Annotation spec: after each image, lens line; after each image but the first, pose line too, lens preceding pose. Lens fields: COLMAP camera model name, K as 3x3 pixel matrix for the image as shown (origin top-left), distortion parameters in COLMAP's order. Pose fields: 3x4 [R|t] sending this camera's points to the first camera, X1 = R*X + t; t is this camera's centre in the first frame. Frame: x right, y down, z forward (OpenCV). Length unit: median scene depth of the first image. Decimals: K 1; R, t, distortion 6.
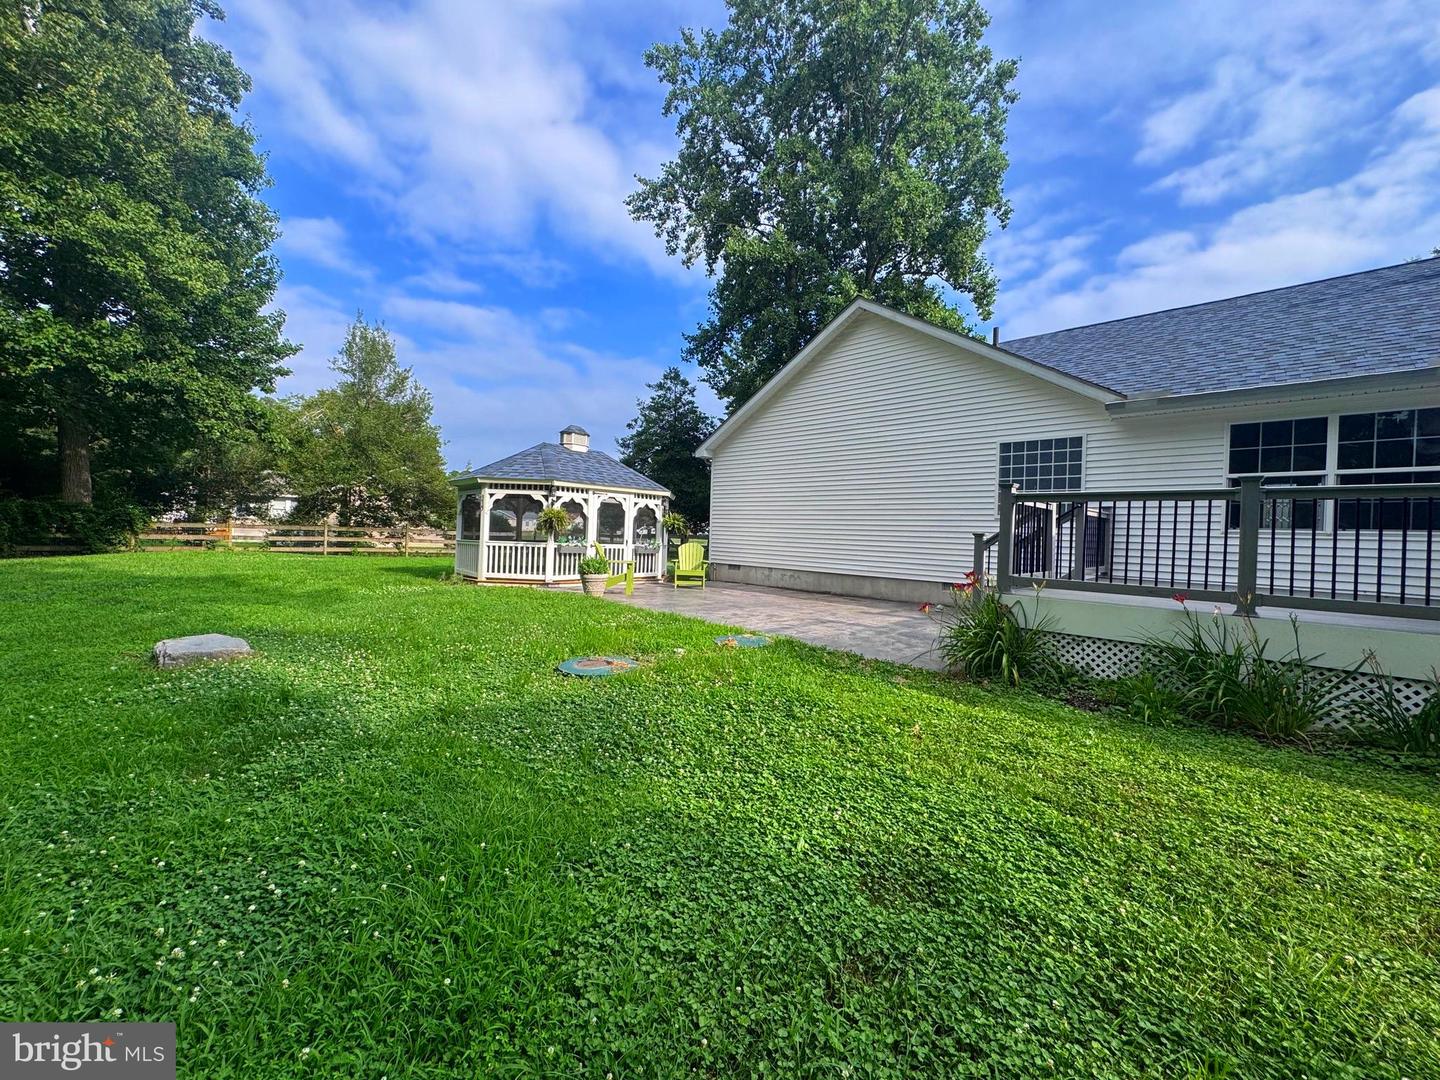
lens RADIAL K [[574.9, 0, 722.7], [0, 574.9, 539.3], [0, 0, 1]] dist [-0.001608, 0.000263]
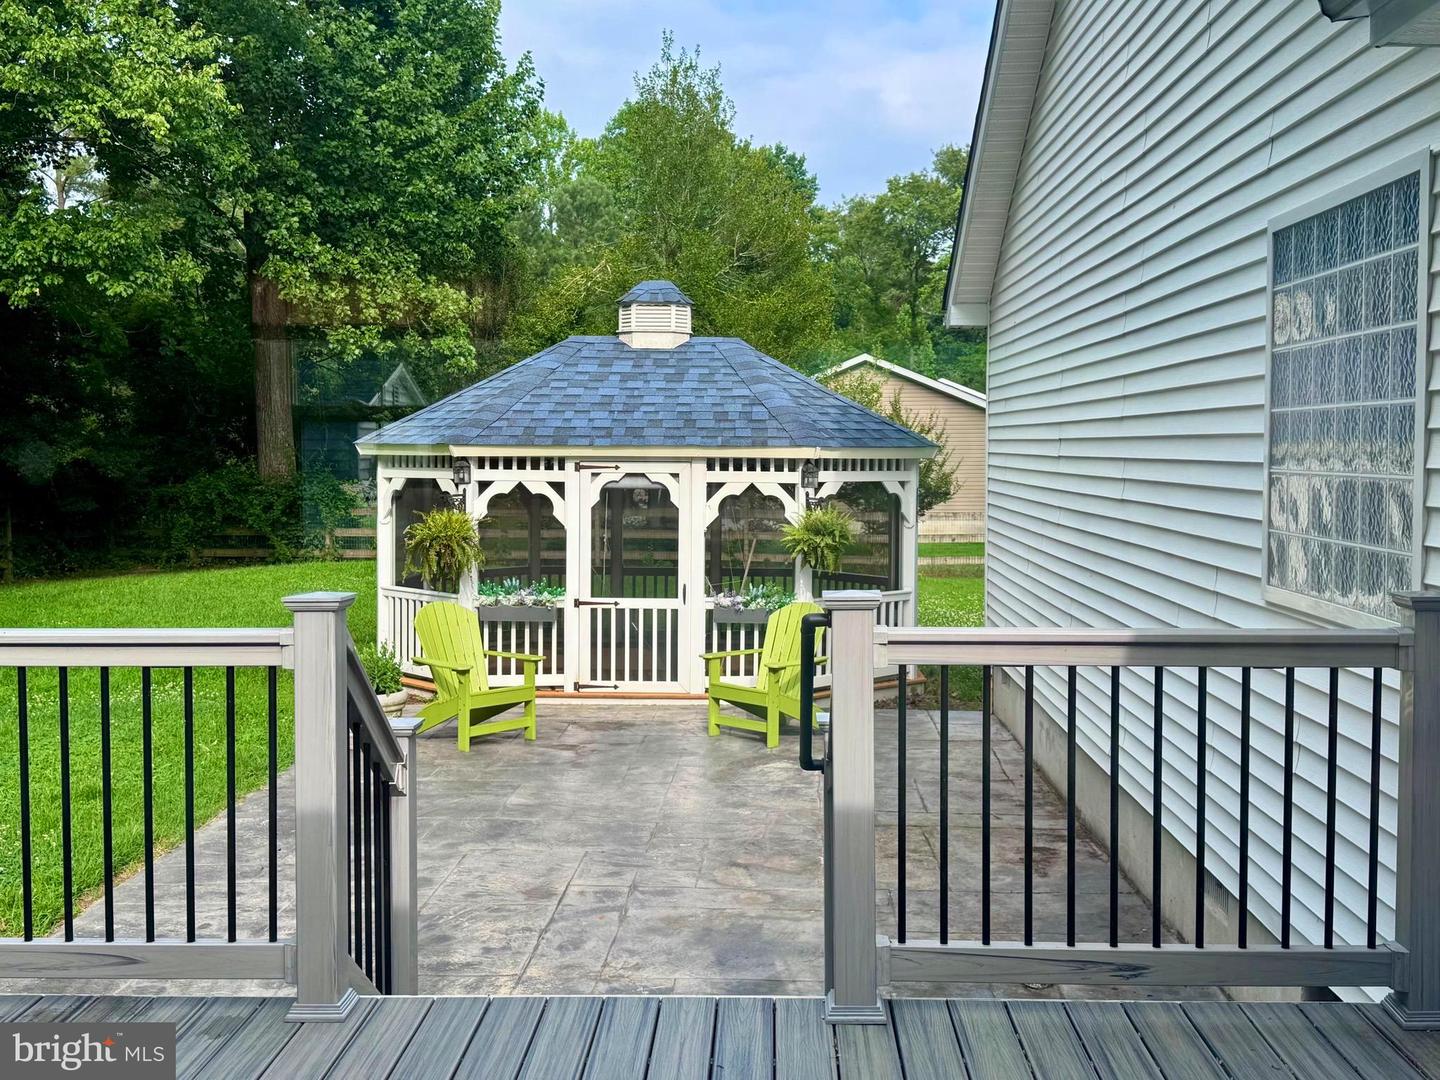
lens RADIAL K [[1506.5, 0, 727.2], [0, 1506.5, 540.2], [0, 0, 1]] dist [0.062877, 0.000000]
pose [[0.676378, 0.014147, -0.736419, 0.566648], [0.013972, 0.999389, 0.032032, -0.059504], [0.736422, -0.031955, 0.675767, 0.368583]]
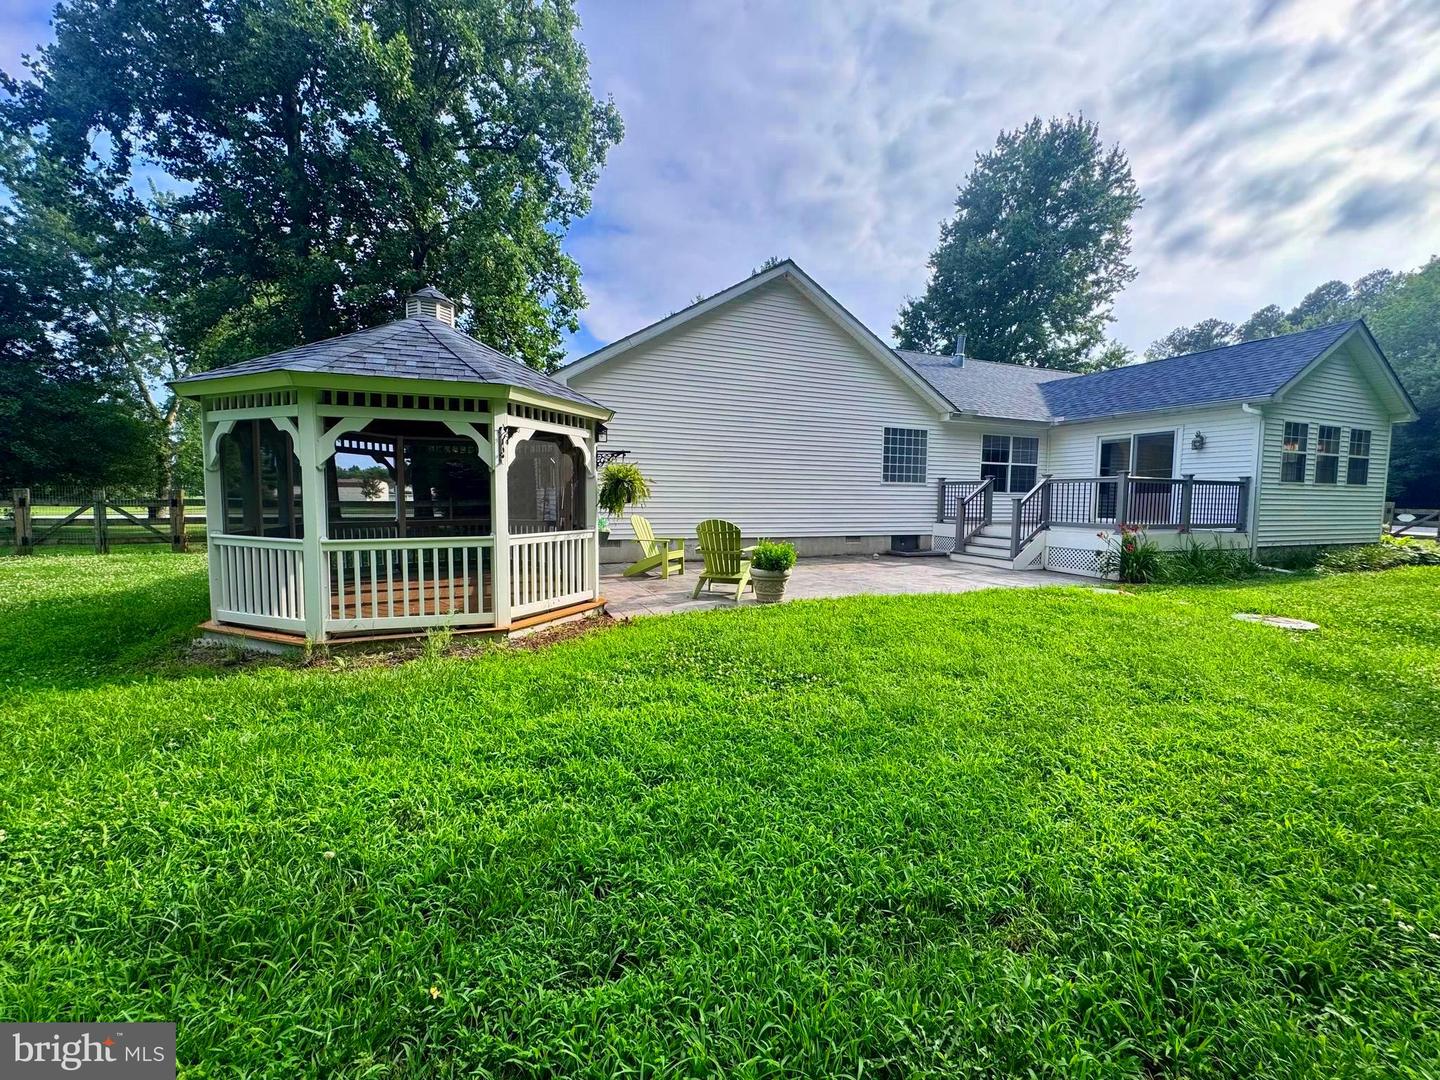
lens RADIAL K [[574.9, 0, 722.7], [0, 574.9, 539.2], [0, 0, 1]] dist [-0.001608, 0.000263]
pose [[0.384451, -0.093406, 0.918408, -0.669853], [0.013242, 0.995323, 0.095686, -0.032396], [-0.923050, -0.024625, 0.383890, 0.625124]]
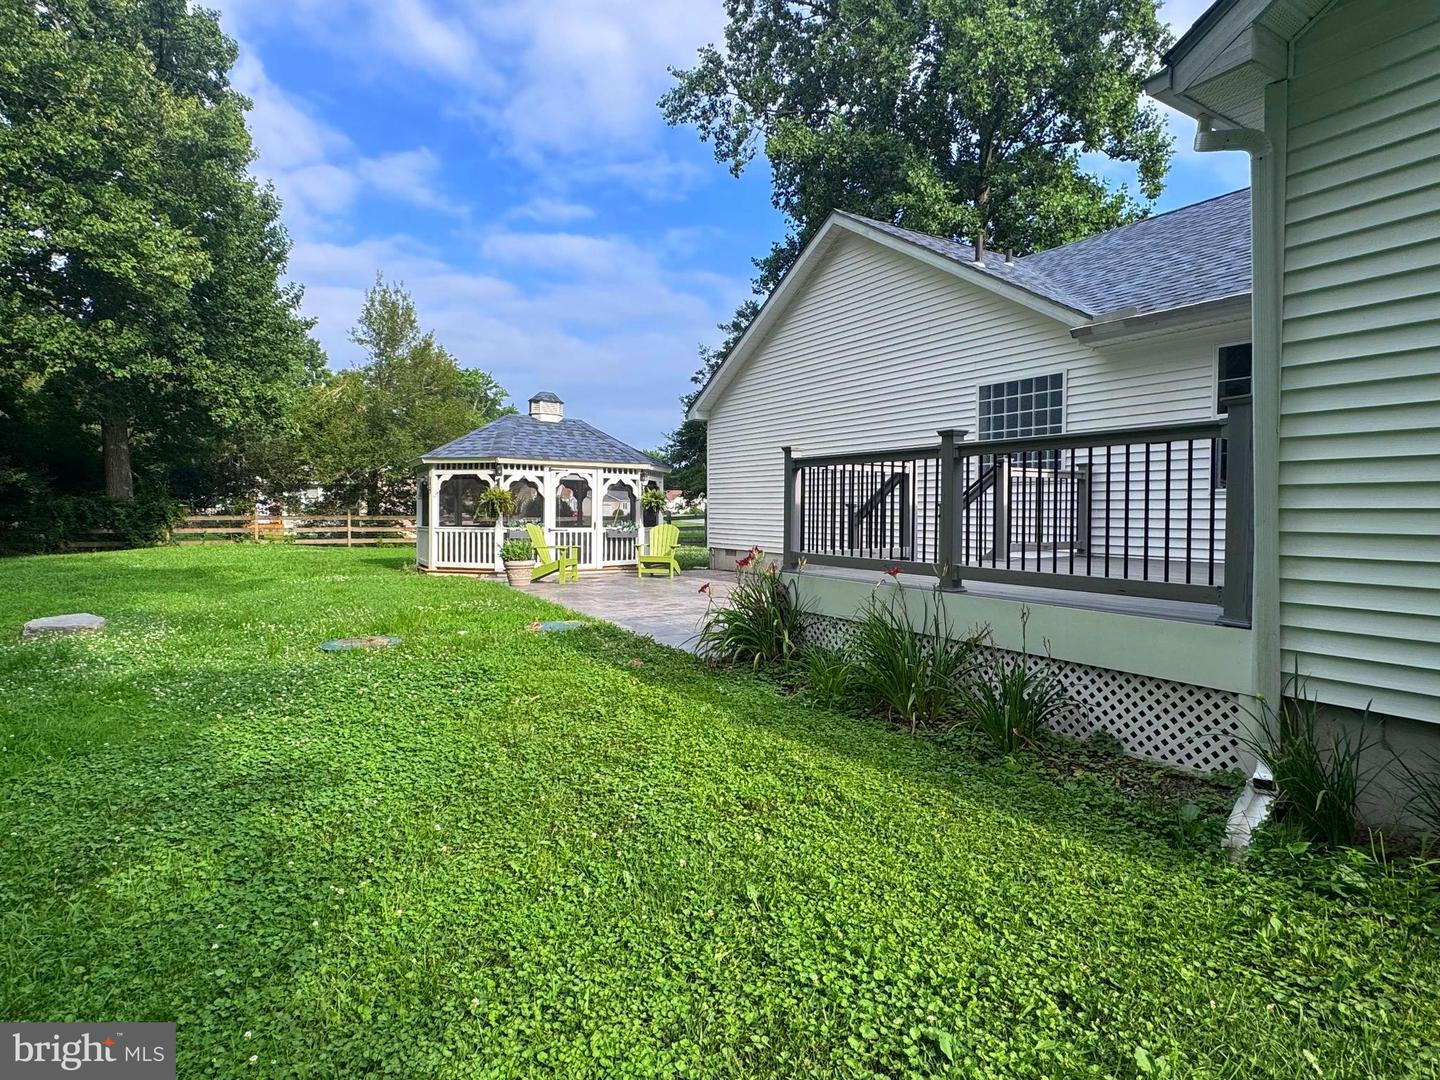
lens RADIAL K [[763.9, 0, 723.4], [0, 763.9, 542.1], [0, 0, 1]] dist [-0.004787, -0.001043]
pose [[0.972948, -0.017747, -0.230344, 0.285315], [0.023874, 0.999431, 0.023842, 0.008115], [0.229789, -0.028696, 0.972817, -0.071280]]
